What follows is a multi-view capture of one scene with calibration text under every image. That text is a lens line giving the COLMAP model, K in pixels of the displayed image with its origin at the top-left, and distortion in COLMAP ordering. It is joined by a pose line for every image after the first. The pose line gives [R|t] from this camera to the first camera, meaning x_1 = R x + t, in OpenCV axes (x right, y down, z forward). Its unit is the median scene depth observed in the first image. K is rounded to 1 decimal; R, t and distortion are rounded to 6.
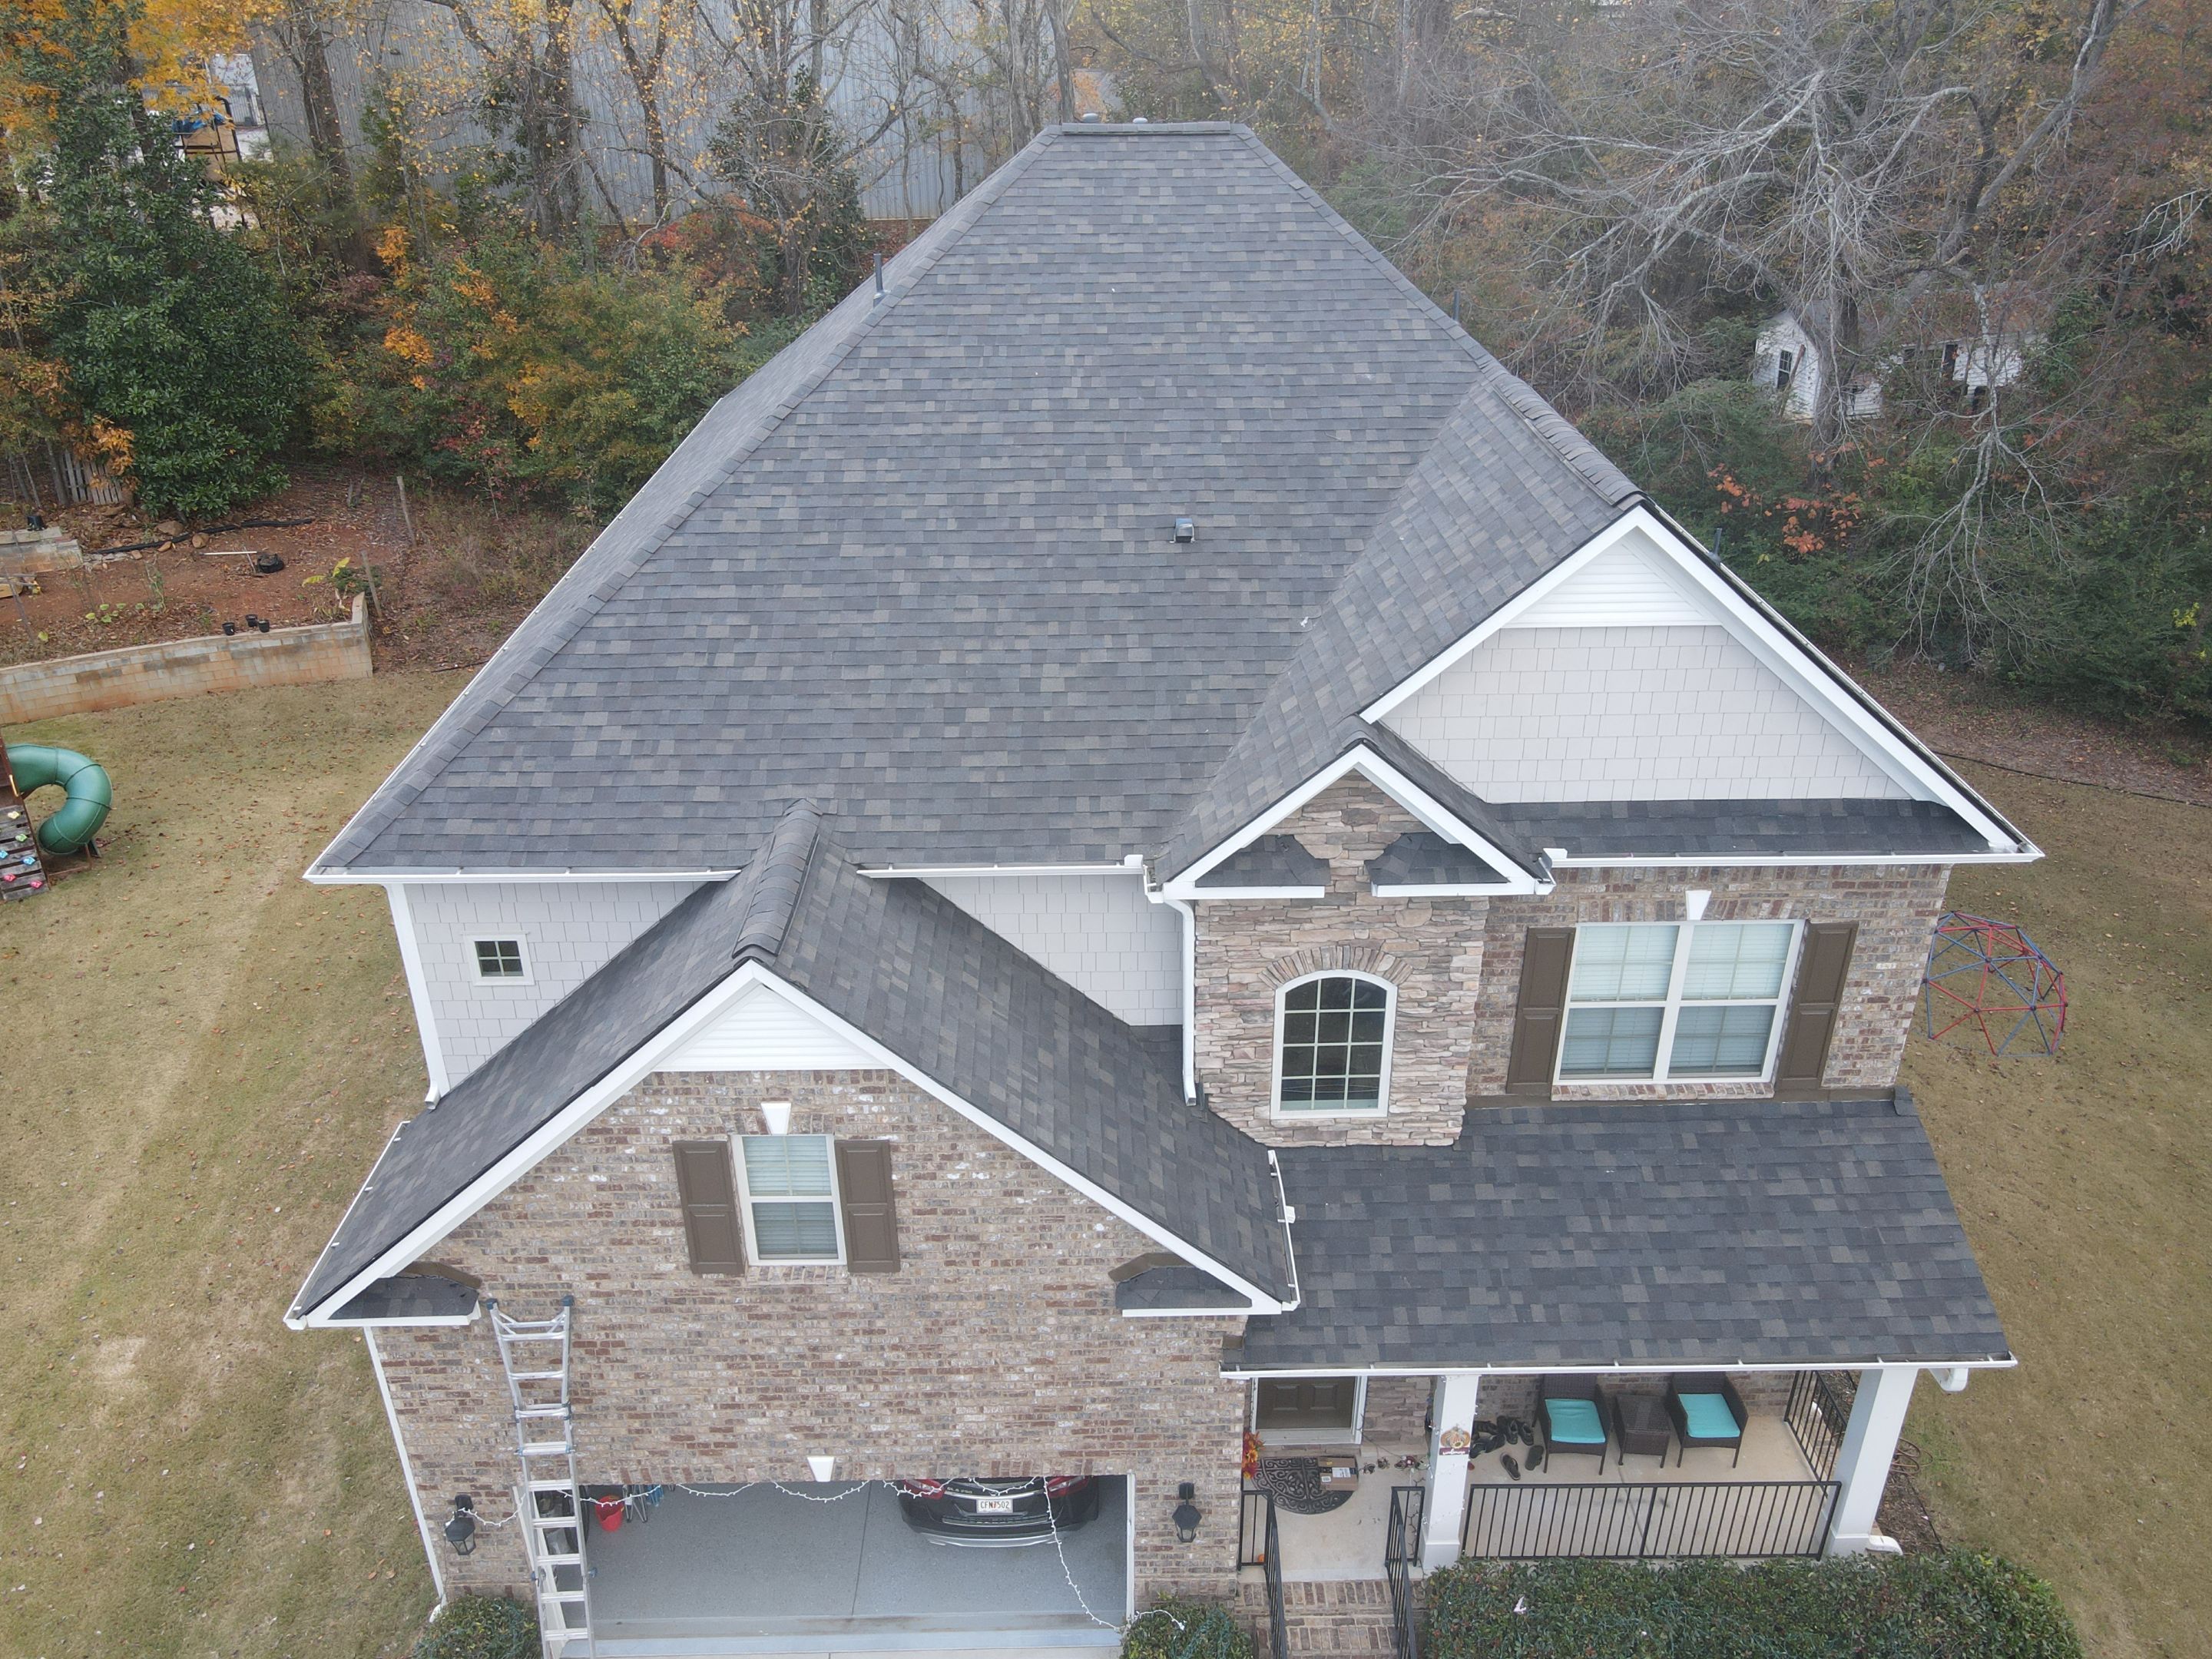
lens RADIAL K [[1622.6, 0, 1110.7], [0, 1622.6, 819.7], [0, 0, 1]] dist [-0.000371, 0.016942]
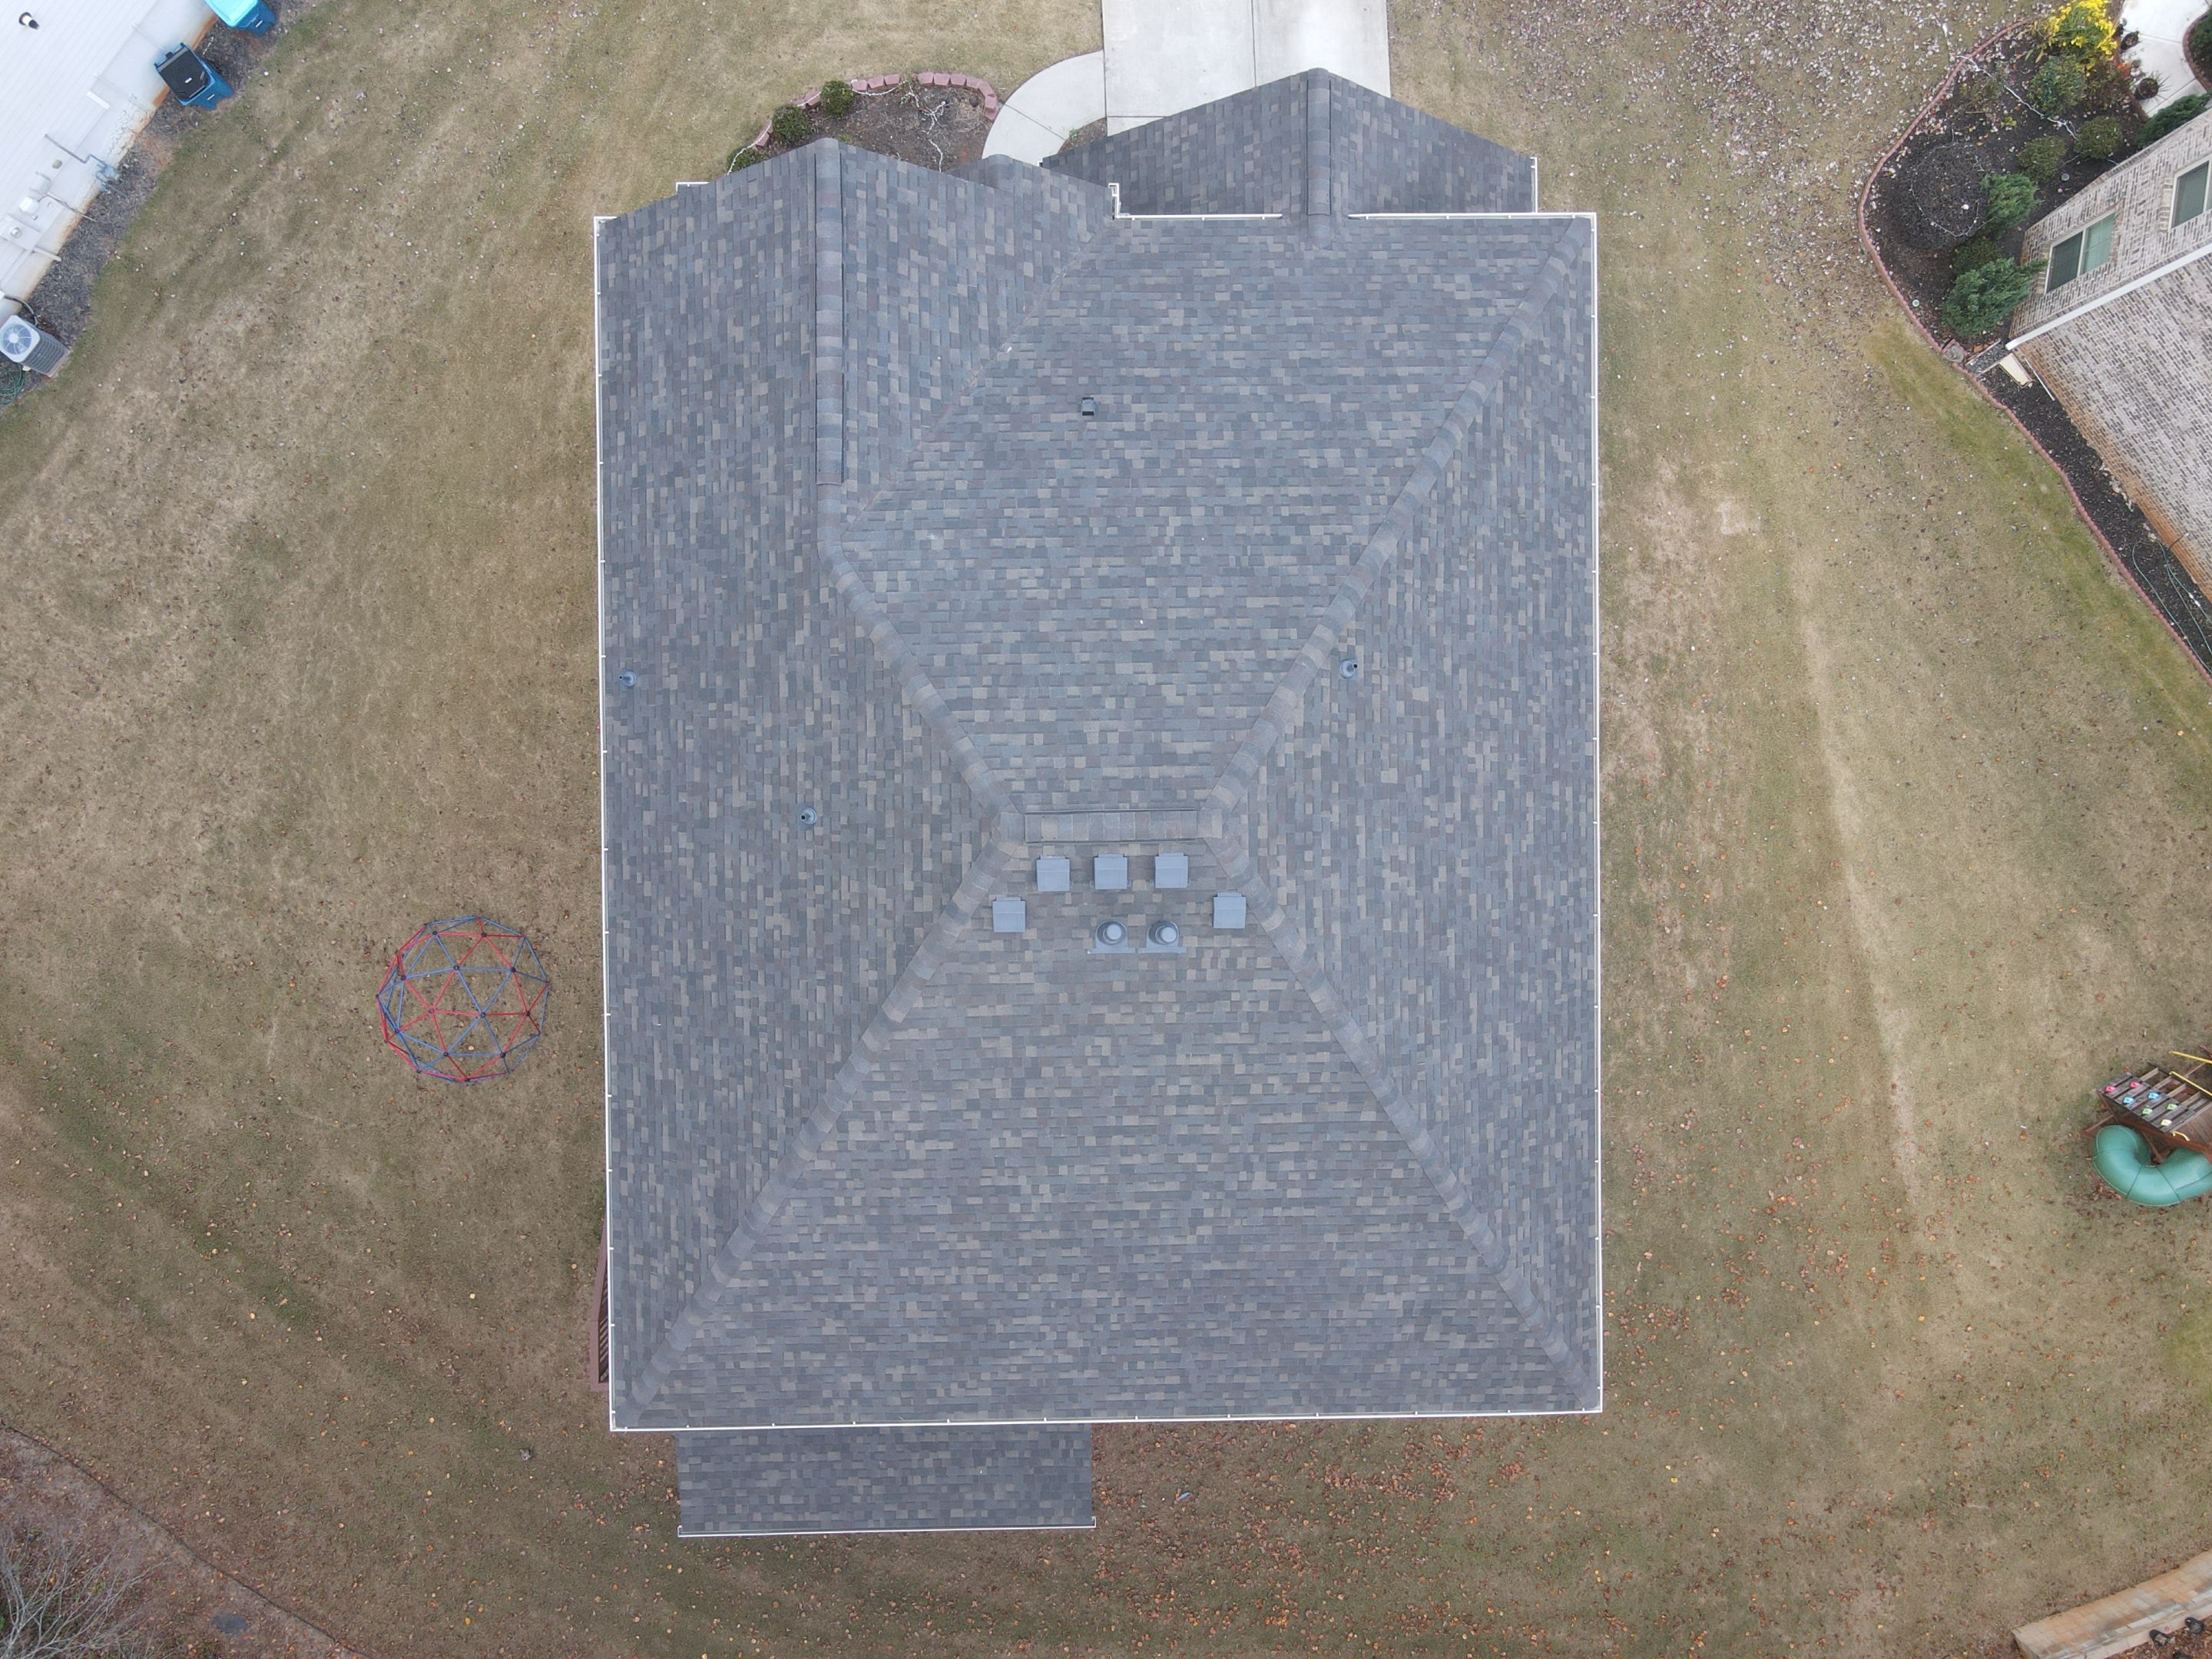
lens RADIAL K [[1622.6, 0, 1106.2], [0, 1622.6, 817.8], [0, 0, 1]] dist [-0.000371, 0.016942]
pose [[-0.999834, -0.007408, -0.016646, 0.055357], [-0.011247, -0.467828, 0.883748, -1.737947], [-0.014335, 0.883788, 0.467667, 0.727229]]
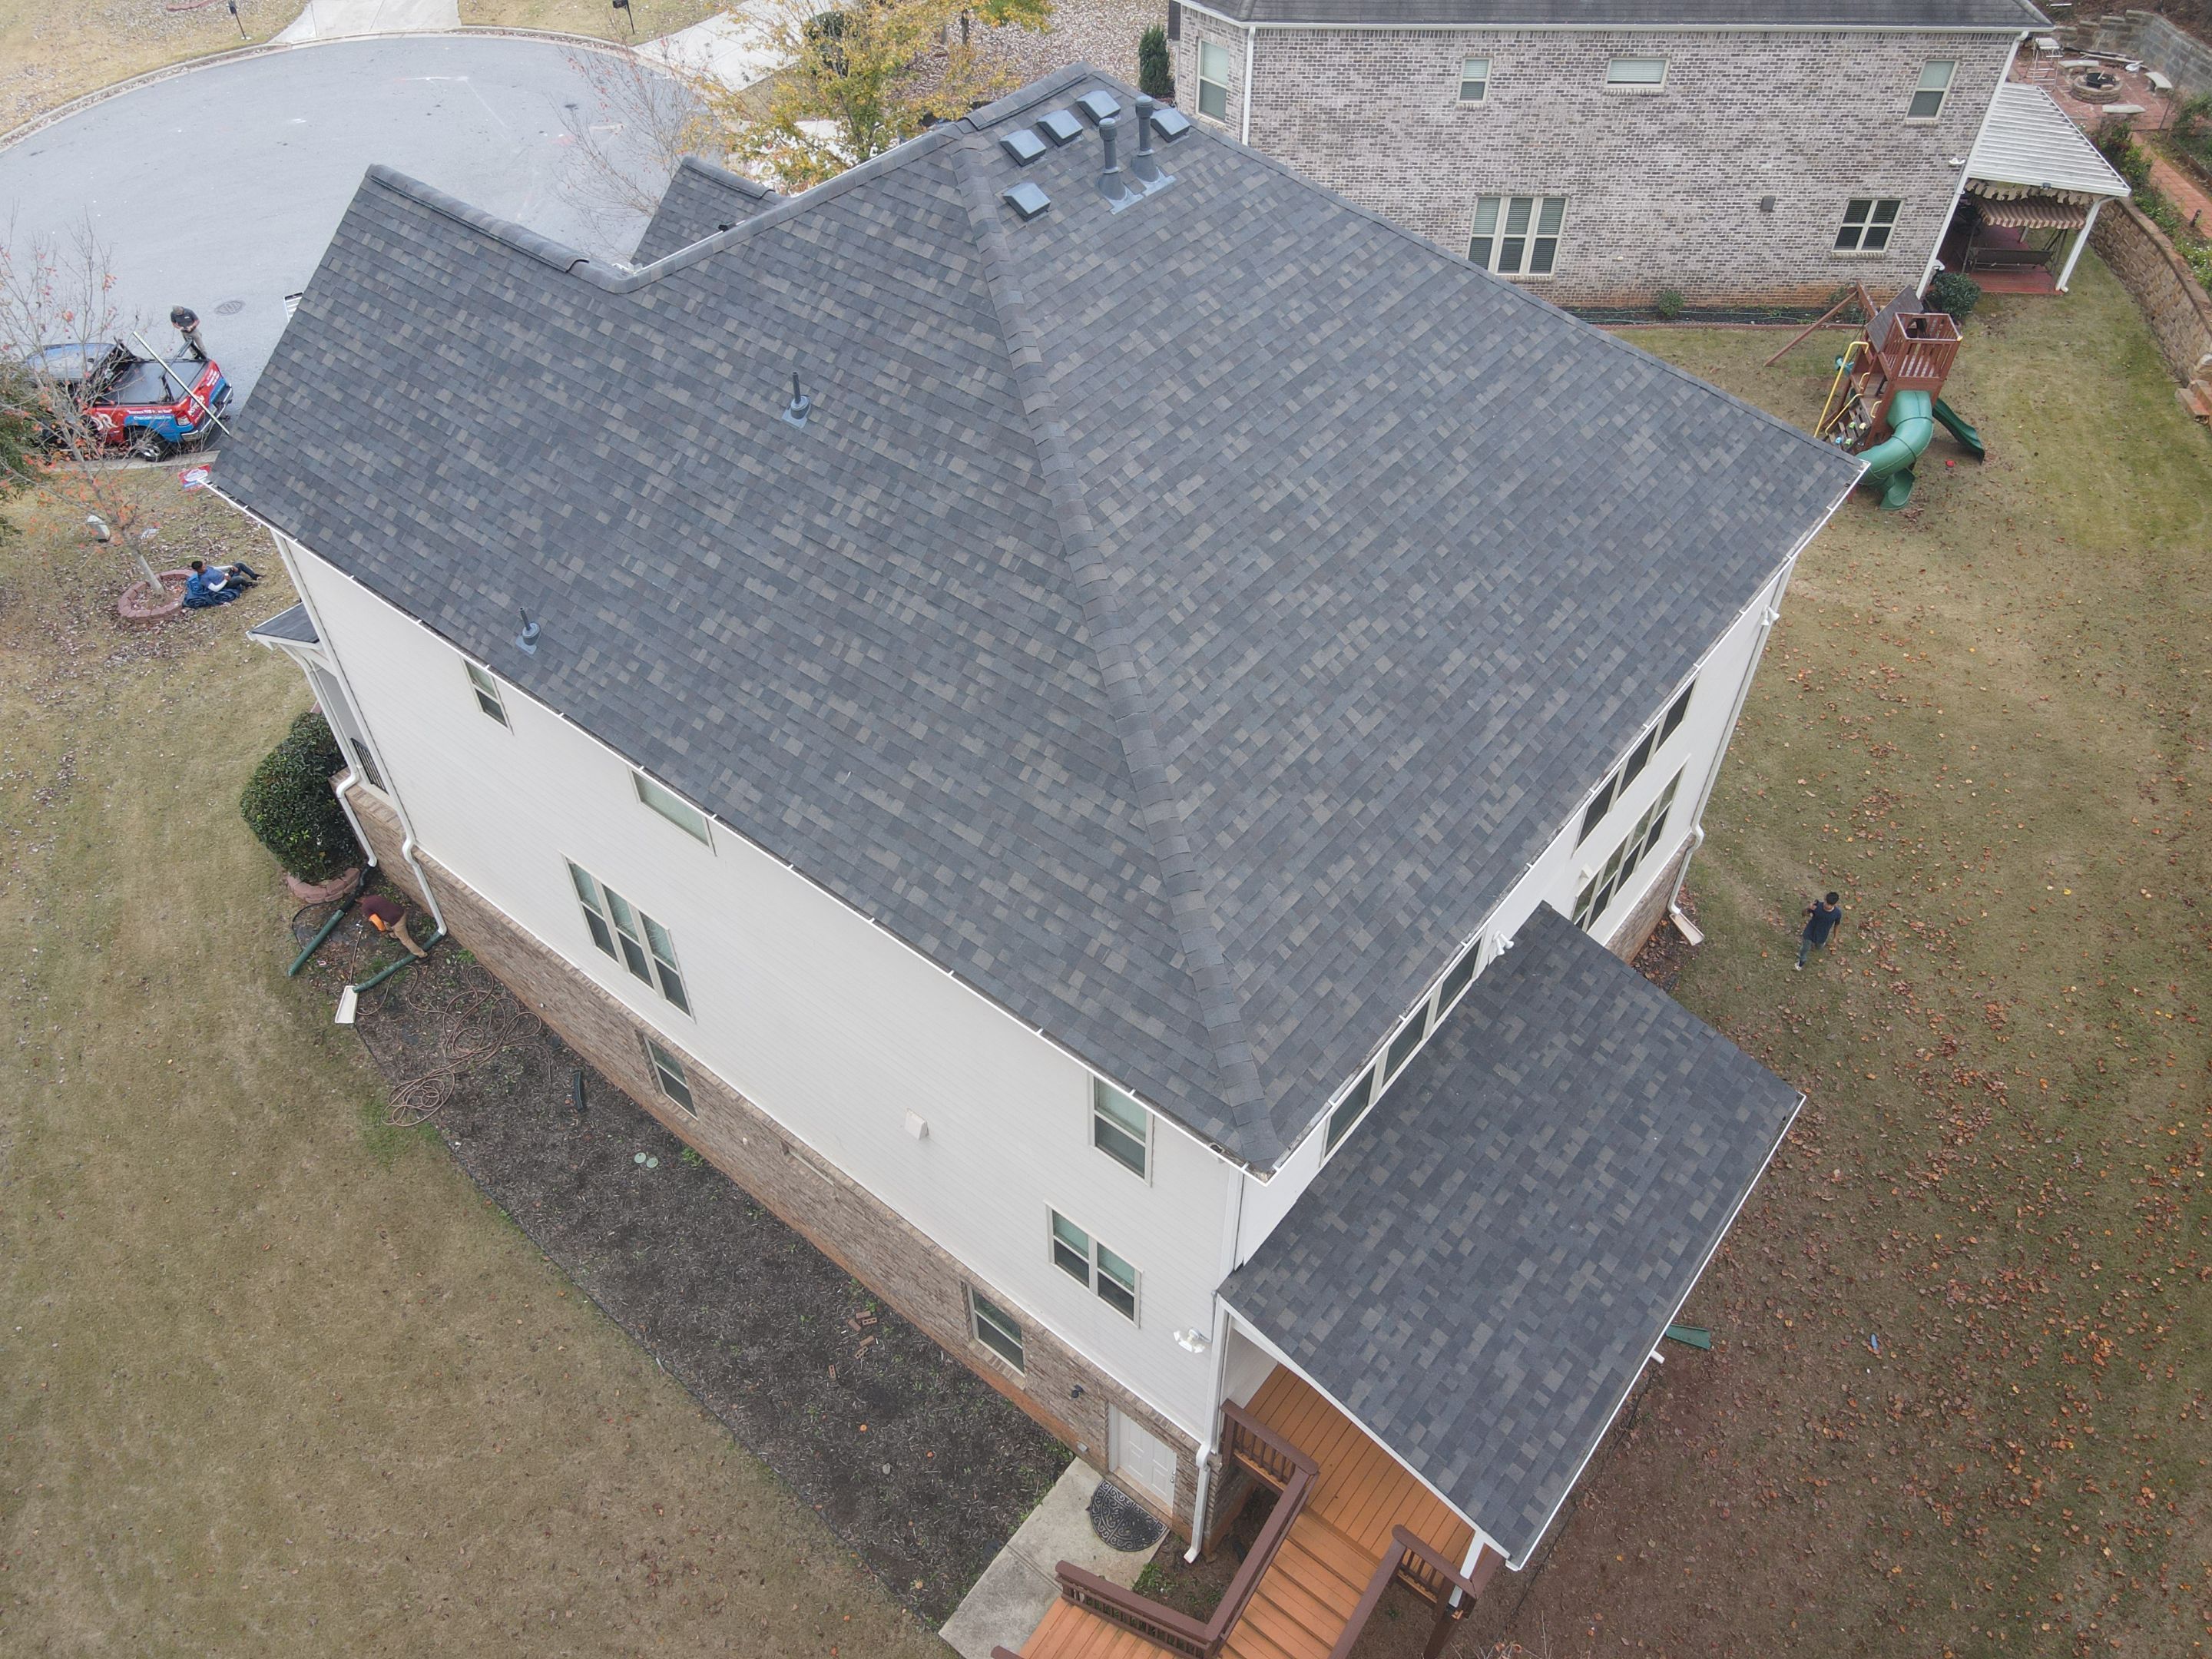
lens RADIAL K [[1622.6, 0, 1105.2], [0, 1622.6, 819.4], [0, 0, 1]] dist [-0.000371, 0.016942]
pose [[-0.638711, 0.552448, -0.535583, 1.014661], [-0.346792, 0.414672, 0.841298, -1.460599], [0.686865, 0.723082, -0.073271, 1.916532]]
